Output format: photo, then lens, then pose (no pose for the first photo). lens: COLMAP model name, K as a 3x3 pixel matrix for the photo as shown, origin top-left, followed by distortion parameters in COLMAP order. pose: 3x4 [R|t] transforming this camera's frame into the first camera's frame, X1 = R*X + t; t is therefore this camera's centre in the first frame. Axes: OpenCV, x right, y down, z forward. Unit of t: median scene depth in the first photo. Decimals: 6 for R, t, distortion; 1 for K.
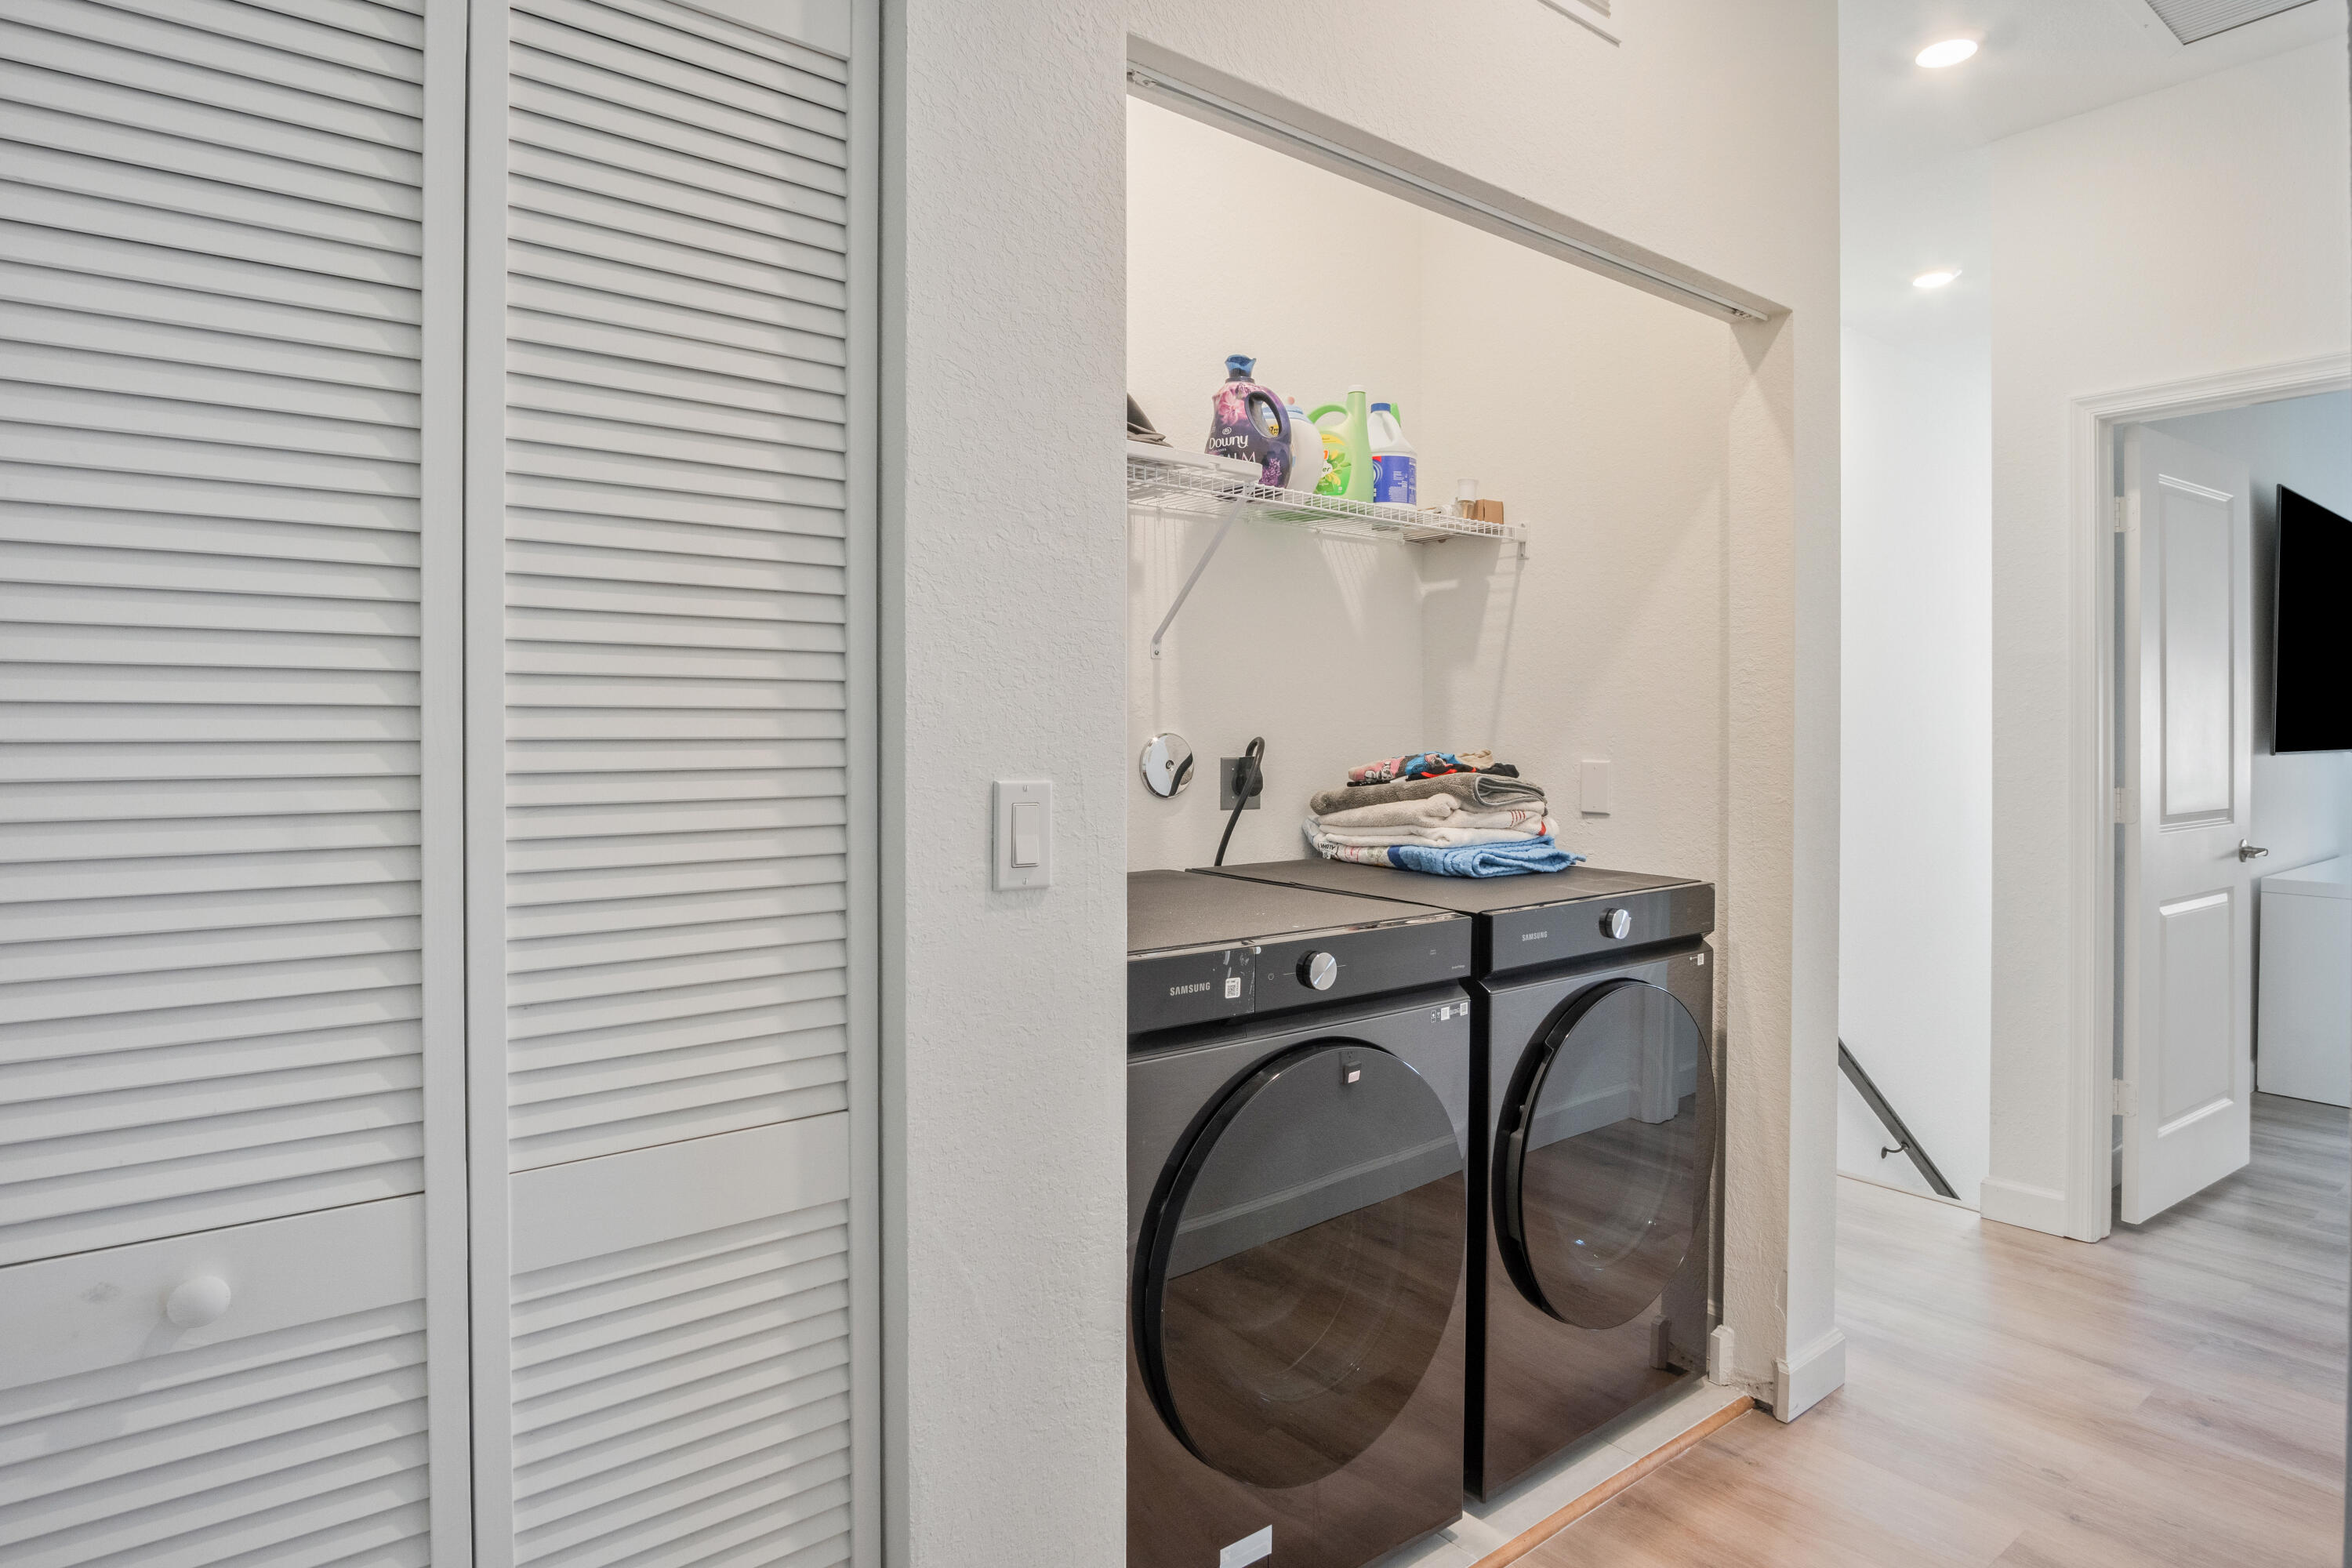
lens RADIAL K [[1284.9, 0, 1171.6], [0, 1284.9, 745.2], [0, 0, 1]] dist [-0.034929, 0.009386]
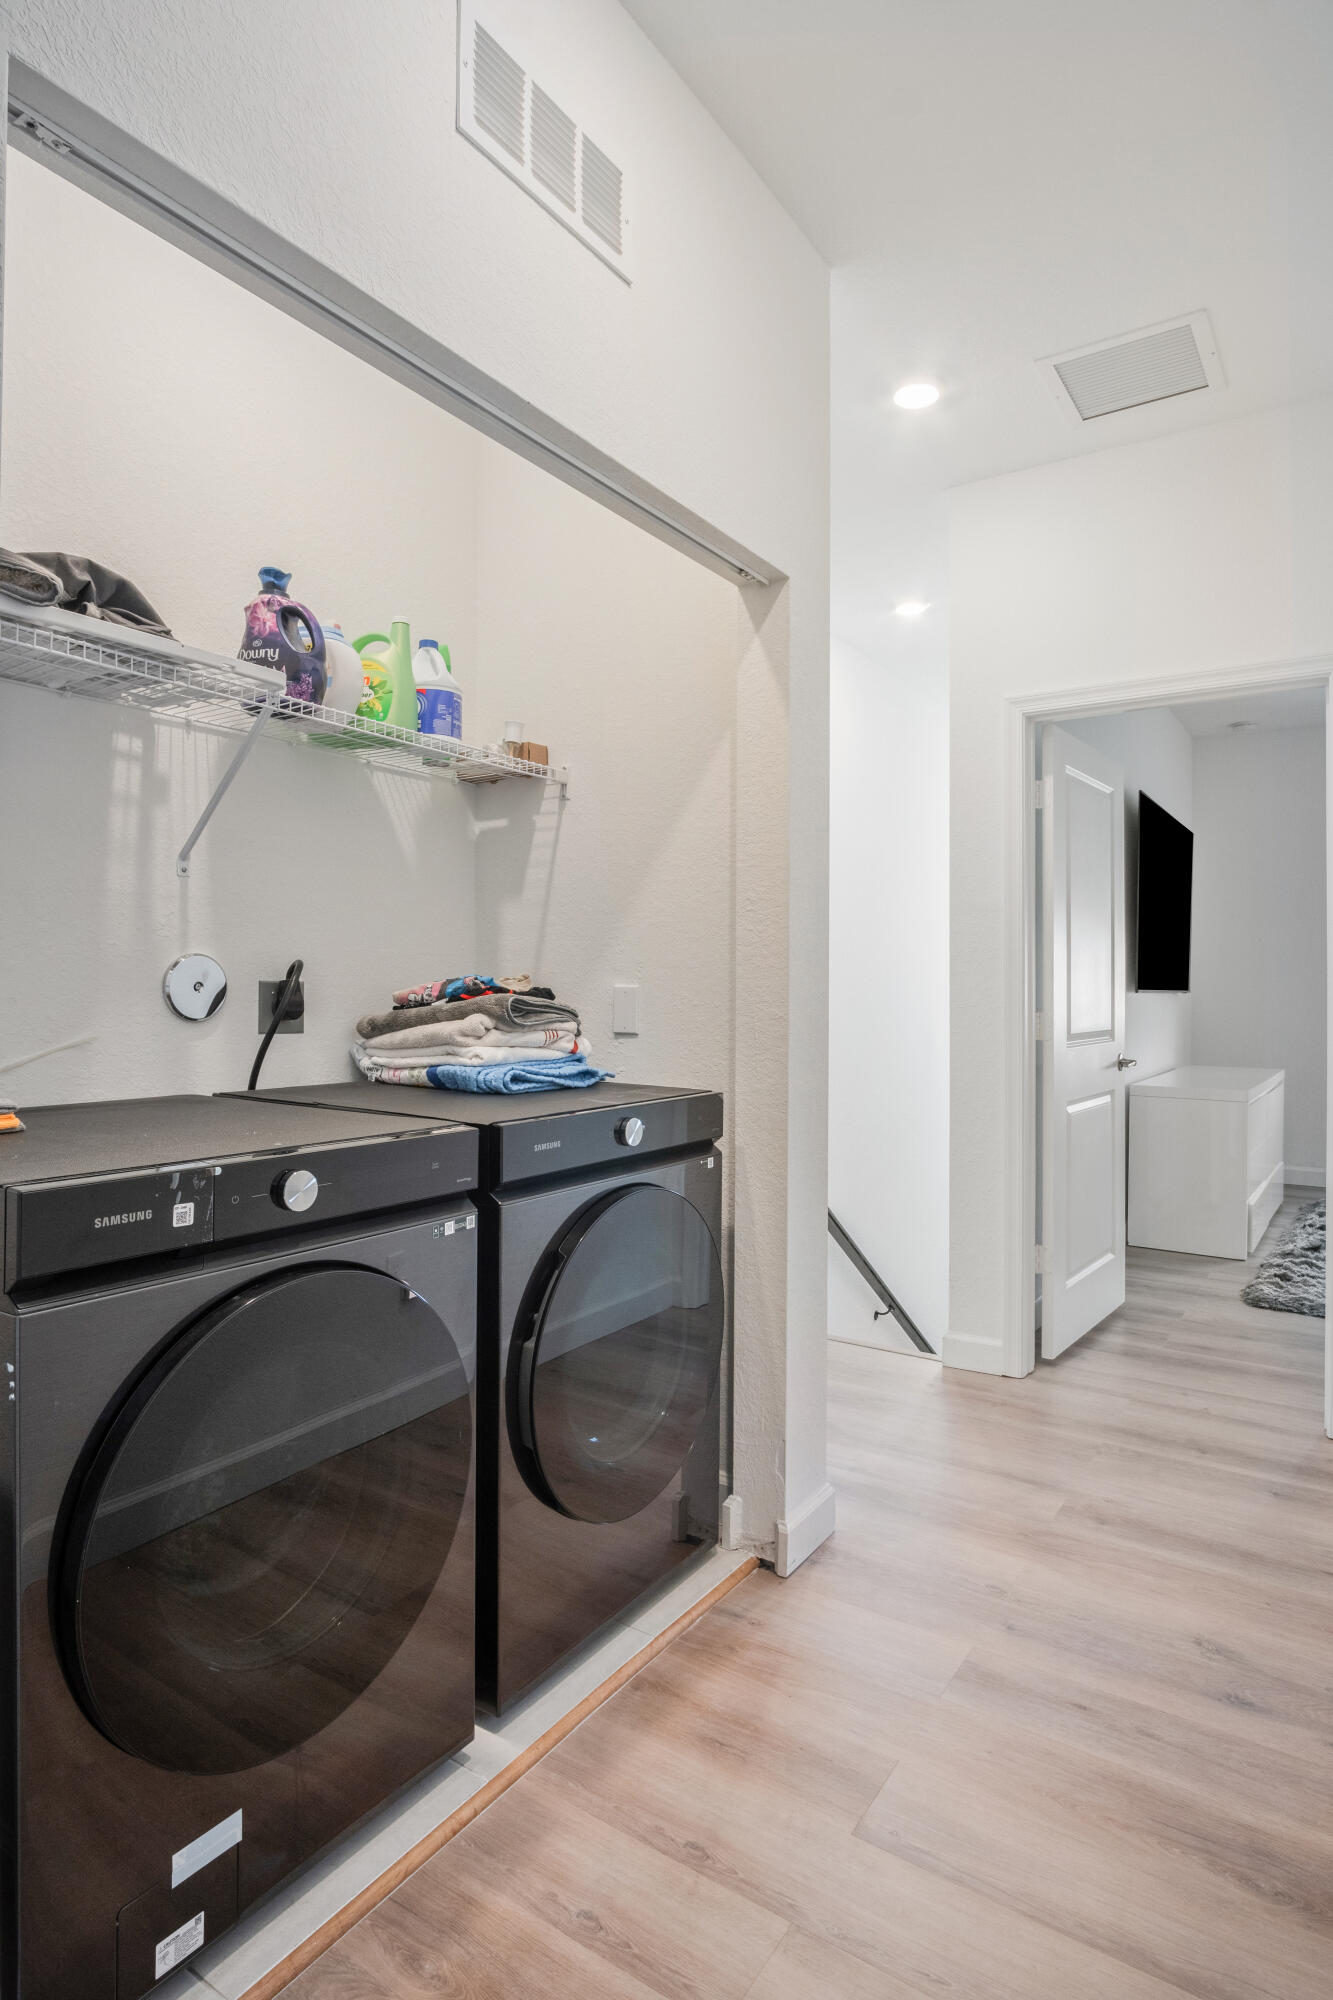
lens RADIAL K [[1085.7, 0, 687.4], [0, 1085.7, 995.3], [0, 0, 1]] dist [-0.027967, 0.001197]
pose [[0.945583, 0.001852, 0.325375, 0.085935], [-0.000479, 0.999991, -0.004300, 0.026366], [-0.325380, 0.003910, 0.945575, 0.118490]]
